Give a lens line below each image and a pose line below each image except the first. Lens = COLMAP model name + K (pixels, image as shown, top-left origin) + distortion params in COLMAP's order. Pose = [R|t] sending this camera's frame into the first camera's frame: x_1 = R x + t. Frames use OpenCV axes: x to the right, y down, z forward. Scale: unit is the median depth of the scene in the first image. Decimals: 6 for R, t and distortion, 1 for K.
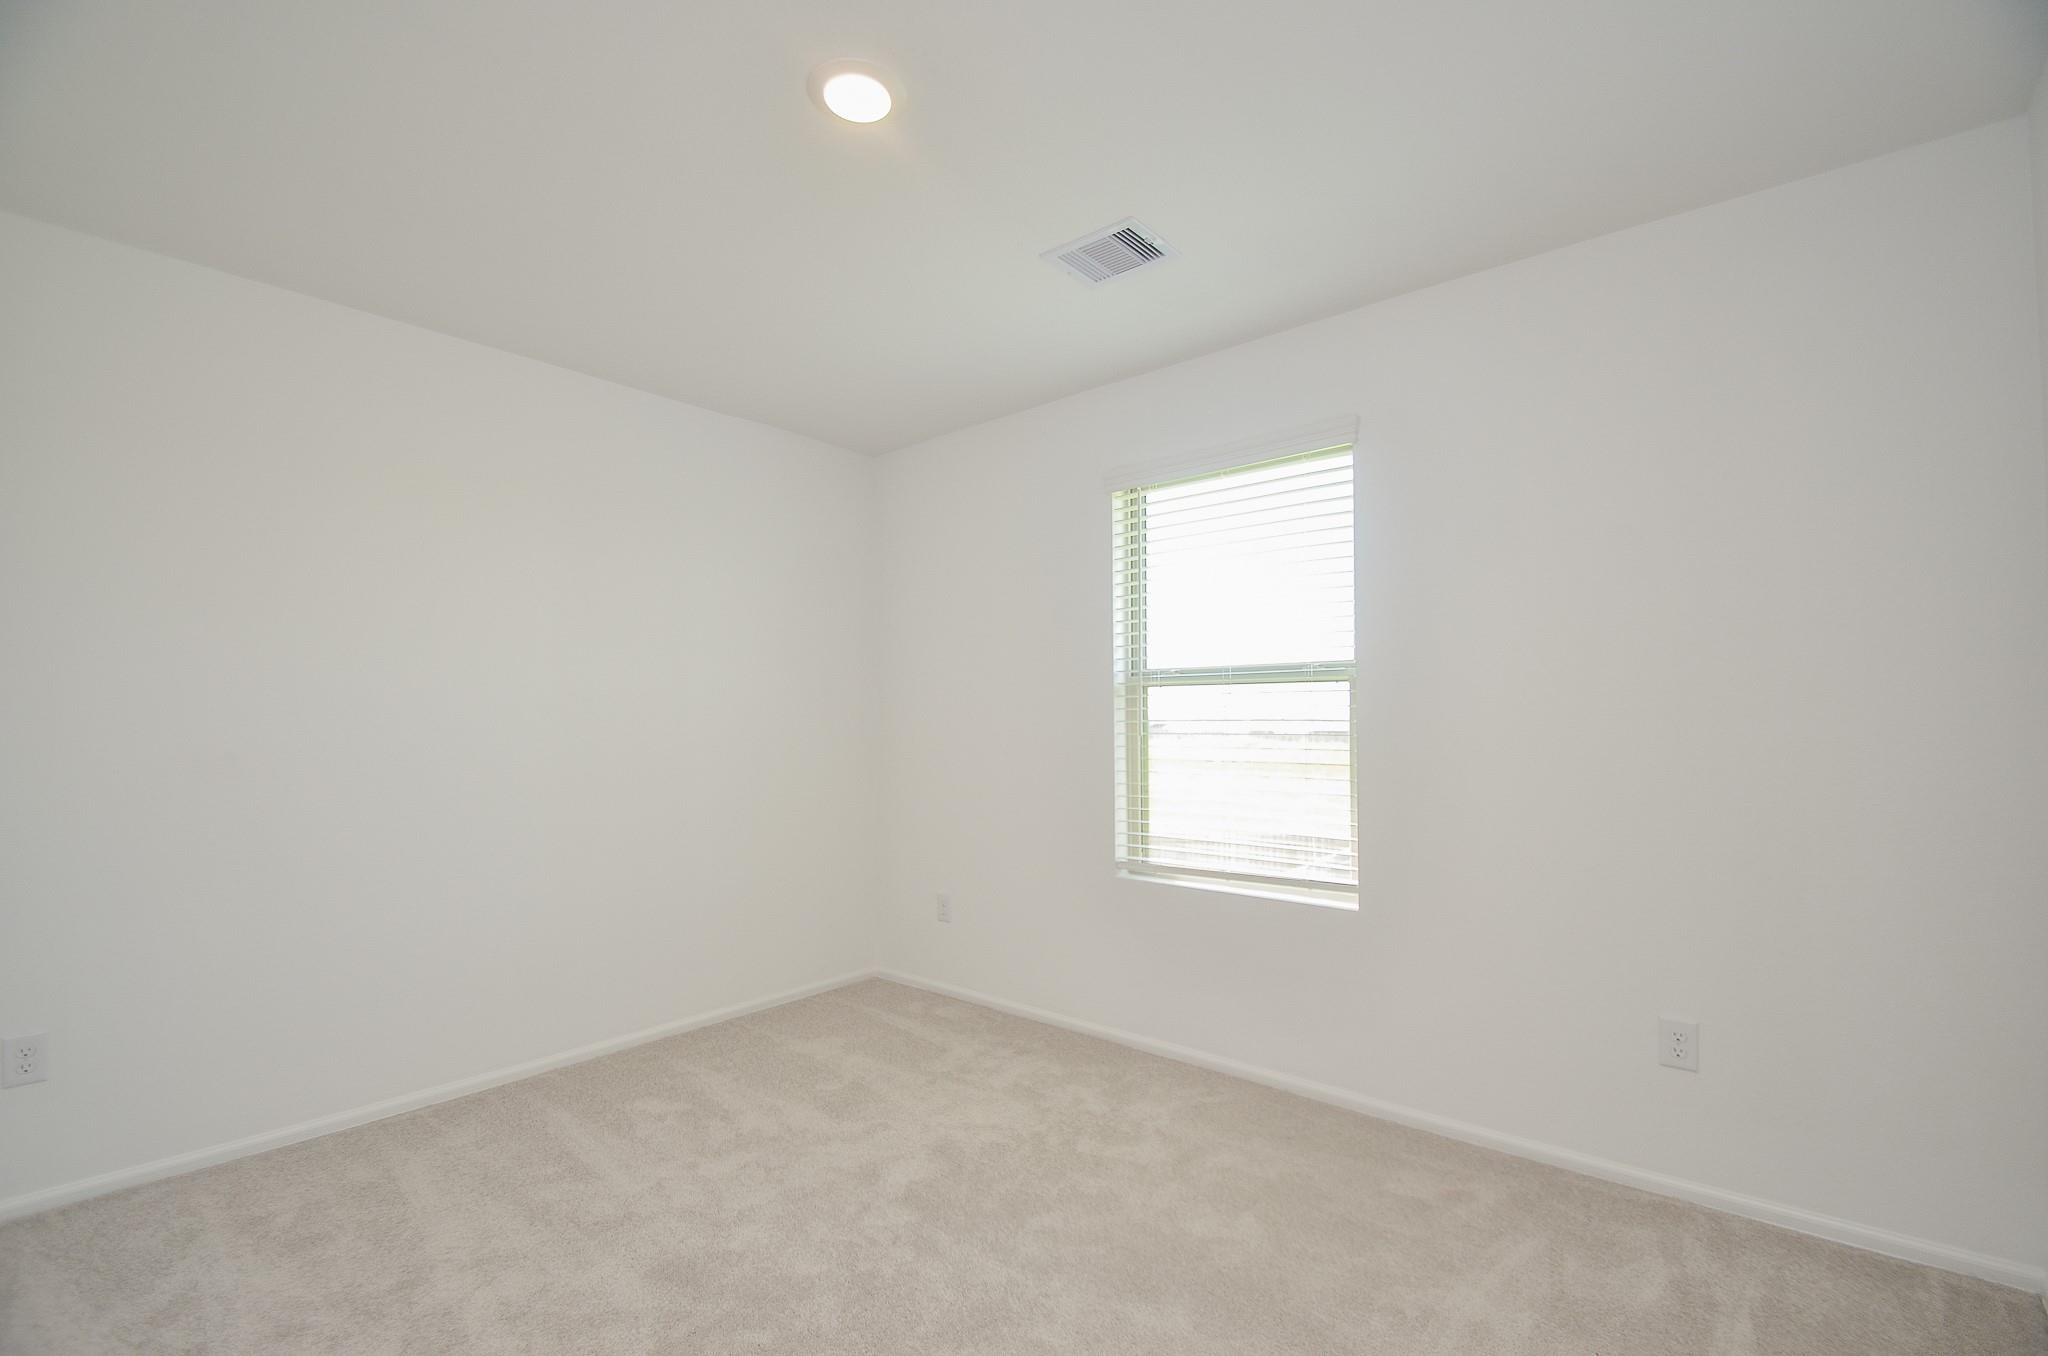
lens RADIAL K [[912.0, 0, 1020.3], [0, 912.0, 696.8], [0, 0, 1]] dist [-0.019409, -0.002212]
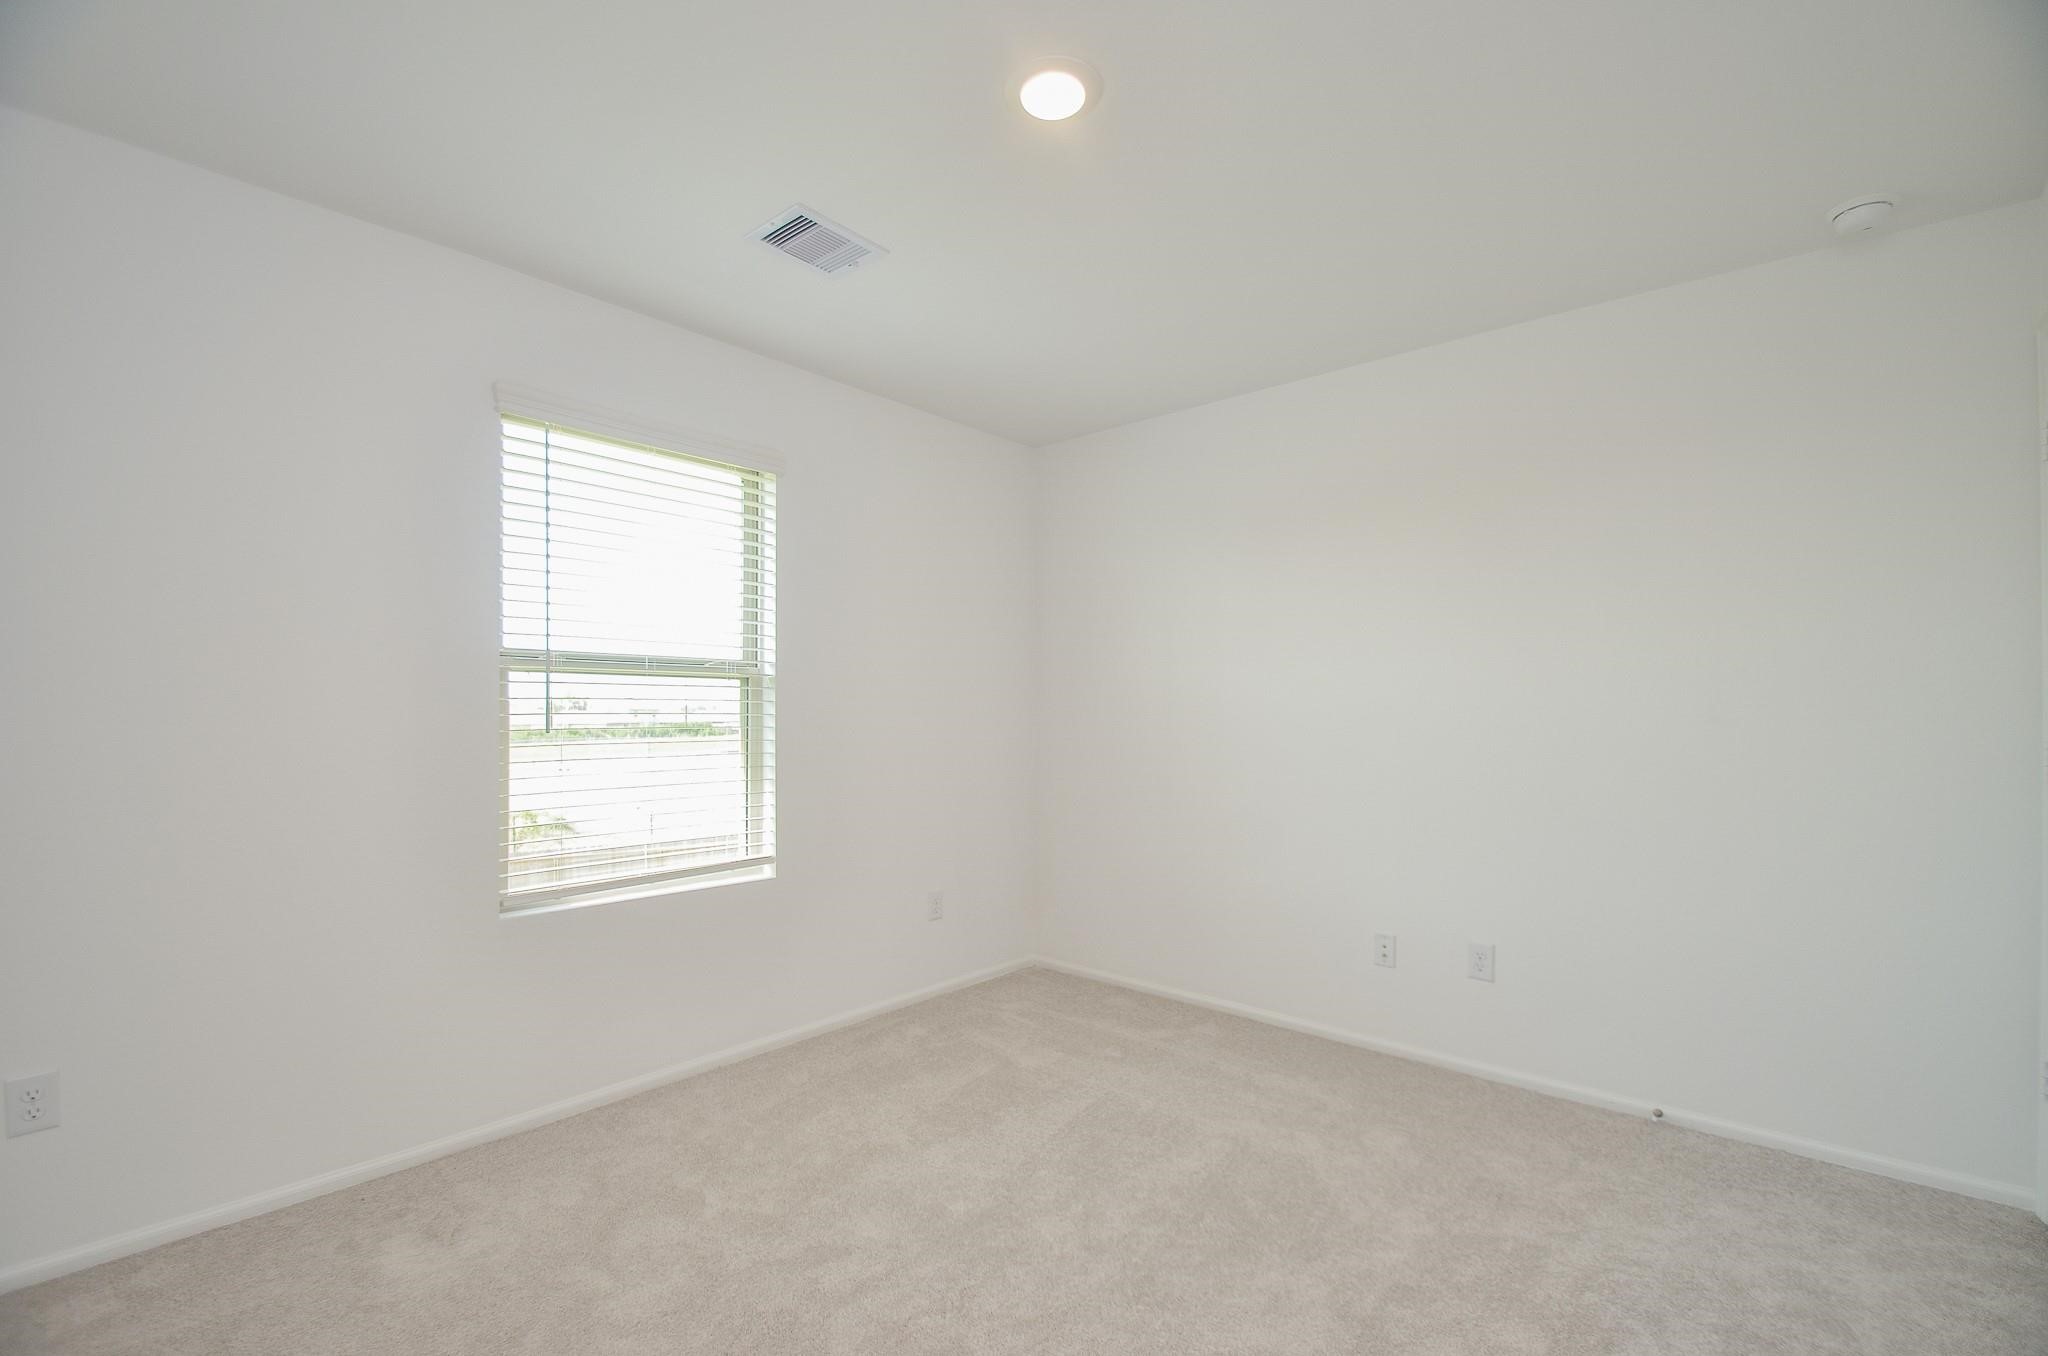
lens RADIAL K [[912.0, 0, 1024.7], [0, 912.0, 693.0], [0, 0, 1]] dist [-0.019409, -0.002212]
pose [[0.003537, 0.019305, 0.999807, -0.666834], [-0.019791, 0.999619, -0.019232, 0.014072], [-0.999798, -0.019720, 0.003918, 0.569923]]
